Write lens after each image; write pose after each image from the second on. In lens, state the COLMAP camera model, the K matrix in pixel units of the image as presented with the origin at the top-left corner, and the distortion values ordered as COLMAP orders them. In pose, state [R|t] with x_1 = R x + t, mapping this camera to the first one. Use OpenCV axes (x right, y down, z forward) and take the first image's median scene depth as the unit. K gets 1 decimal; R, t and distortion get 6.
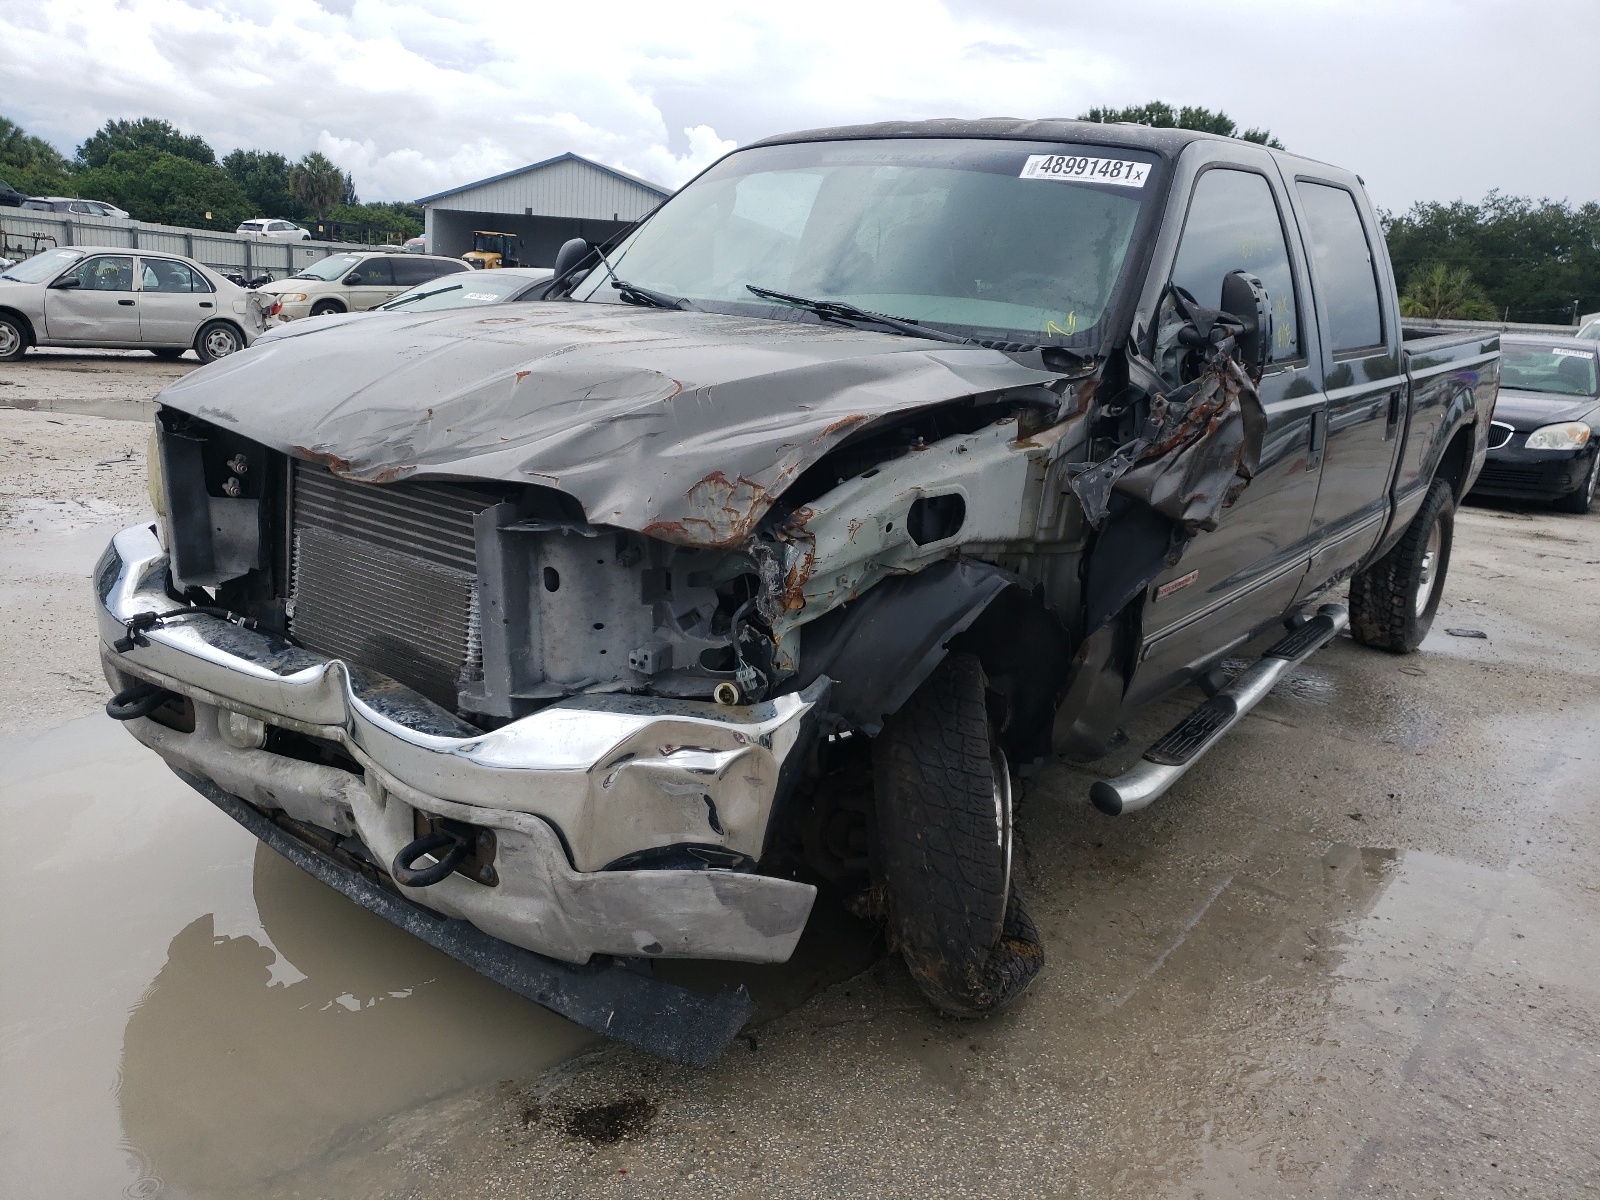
lens RADIAL K [[1242.2, 0, 796.5], [0, 1242.2, 592.1], [0, 0, 1]] dist [-0.005995, 0.003450]
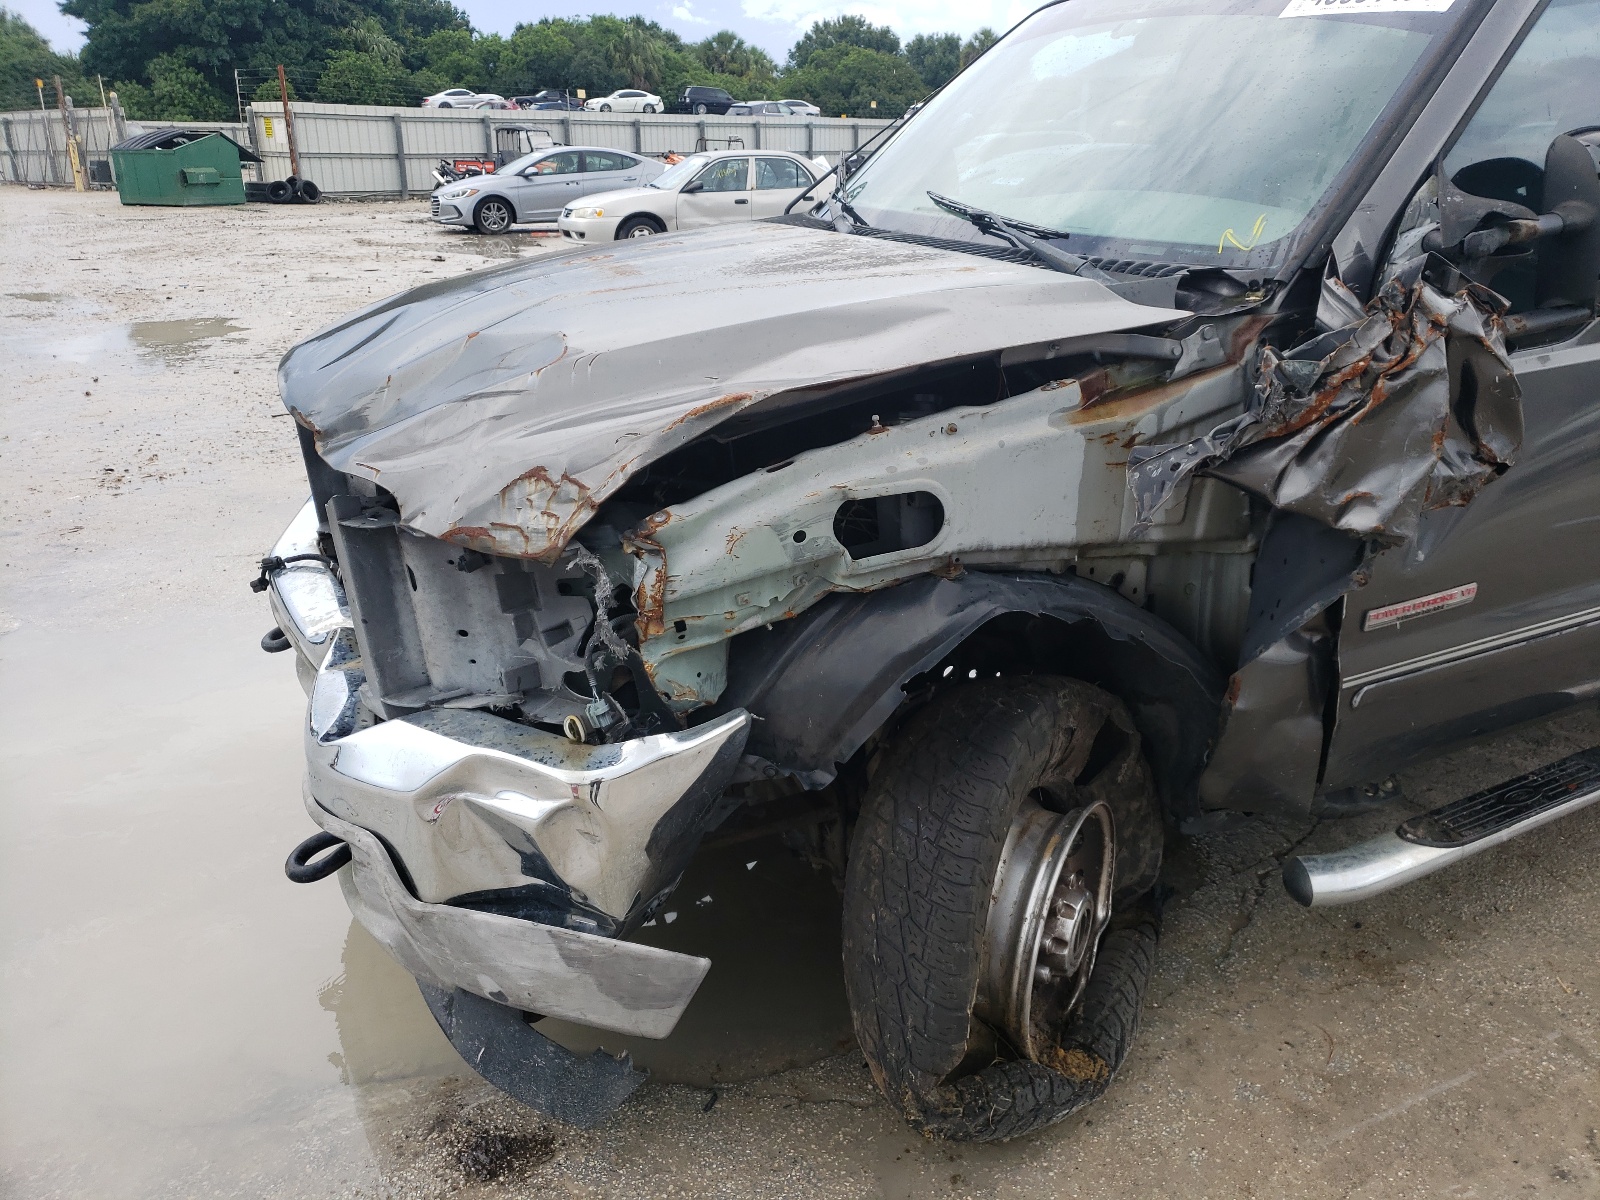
lens RADIAL K [[1242.2, 0, 802.1], [0, 1242.2, 609.2], [0, 0, 1]] dist [-0.005995, 0.003450]
pose [[0.888959, 0.090734, -0.448908, 0.426512], [-0.042148, 0.992227, 0.117086, -0.097527], [0.456043, -0.085165, 0.885874, 0.310481]]
